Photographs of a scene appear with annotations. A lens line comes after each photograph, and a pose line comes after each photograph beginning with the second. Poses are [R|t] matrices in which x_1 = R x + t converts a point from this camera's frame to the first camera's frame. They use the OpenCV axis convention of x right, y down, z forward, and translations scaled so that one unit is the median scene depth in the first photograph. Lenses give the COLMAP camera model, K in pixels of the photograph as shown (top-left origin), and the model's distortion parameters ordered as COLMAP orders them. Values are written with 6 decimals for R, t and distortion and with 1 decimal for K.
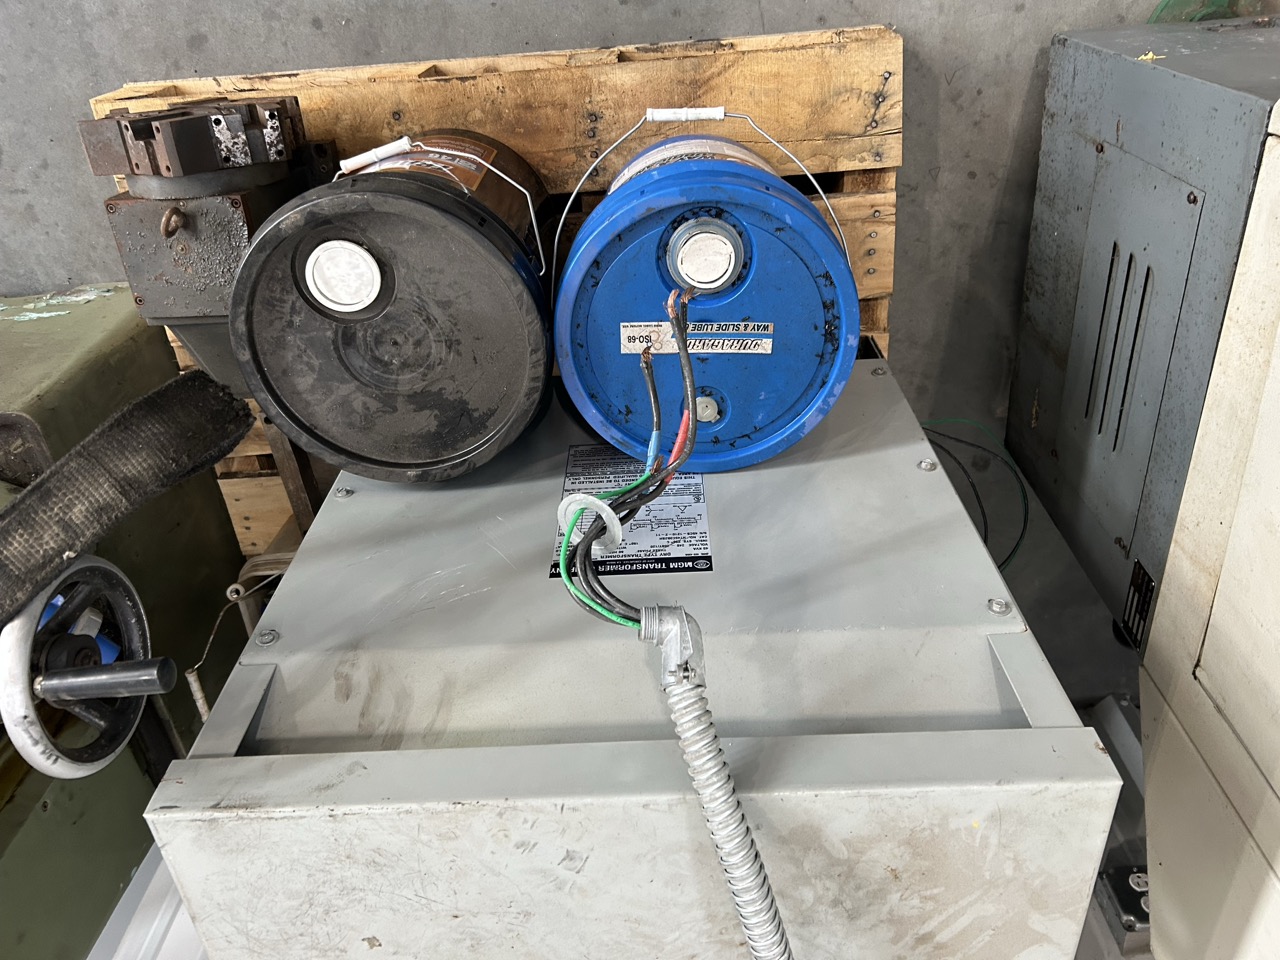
lens RADIAL K [[973.4, 0, 641.9], [0, 973.4, 492.8], [0, 0, 1]] dist [0.051088, -0.060406]
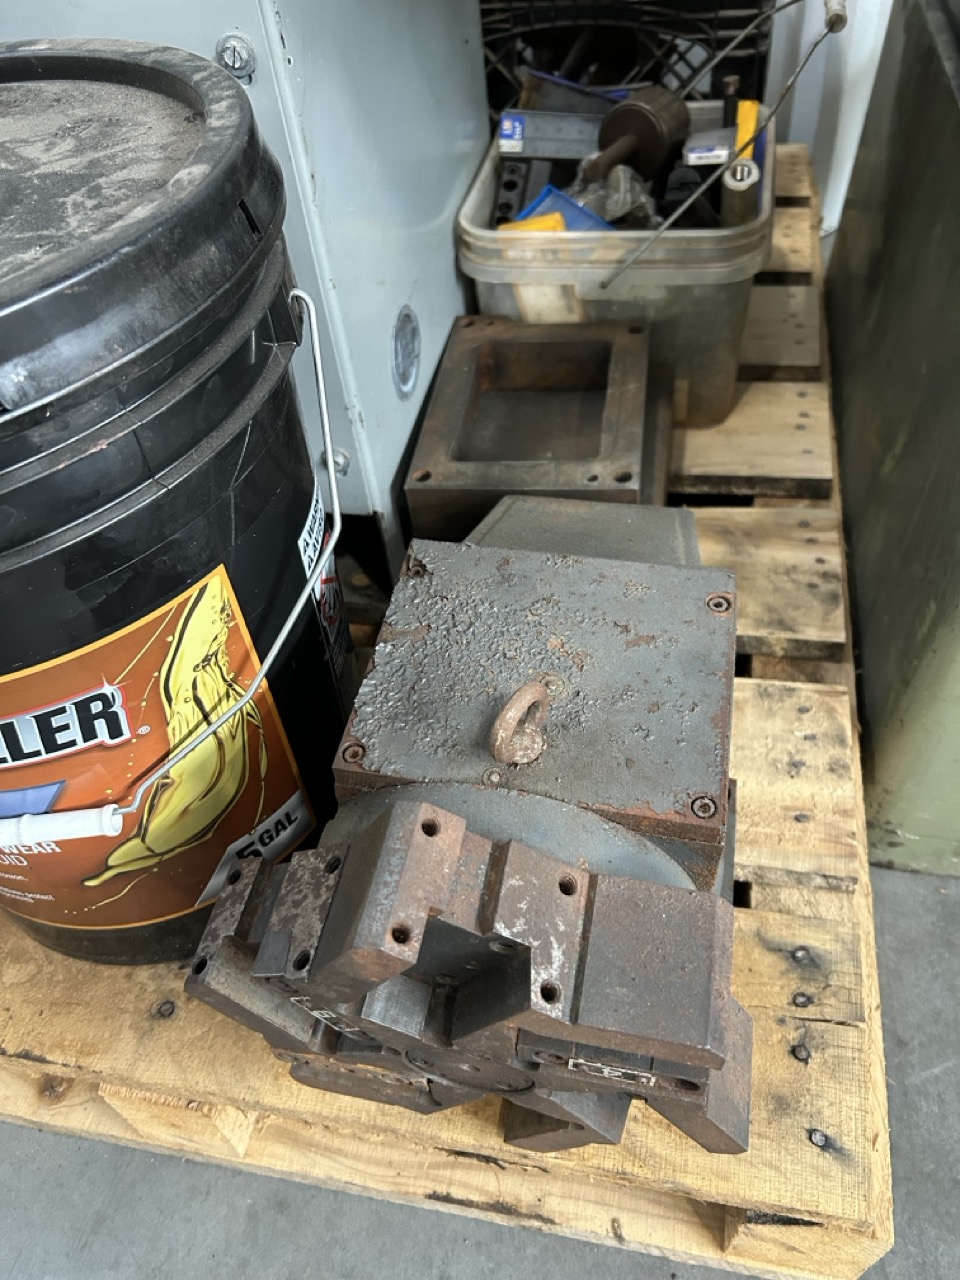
lens RADIAL K [[973.4, 0, 471.7], [0, 973.4, 654.0], [0, 0, 1]] dist [0.051088, -0.060406]
pose [[-0.959195, -0.132448, 0.249807, -0.469780], [0.173872, -0.973009, 0.151731, -0.264257], [0.222967, 0.188974, 0.956334, 0.561496]]
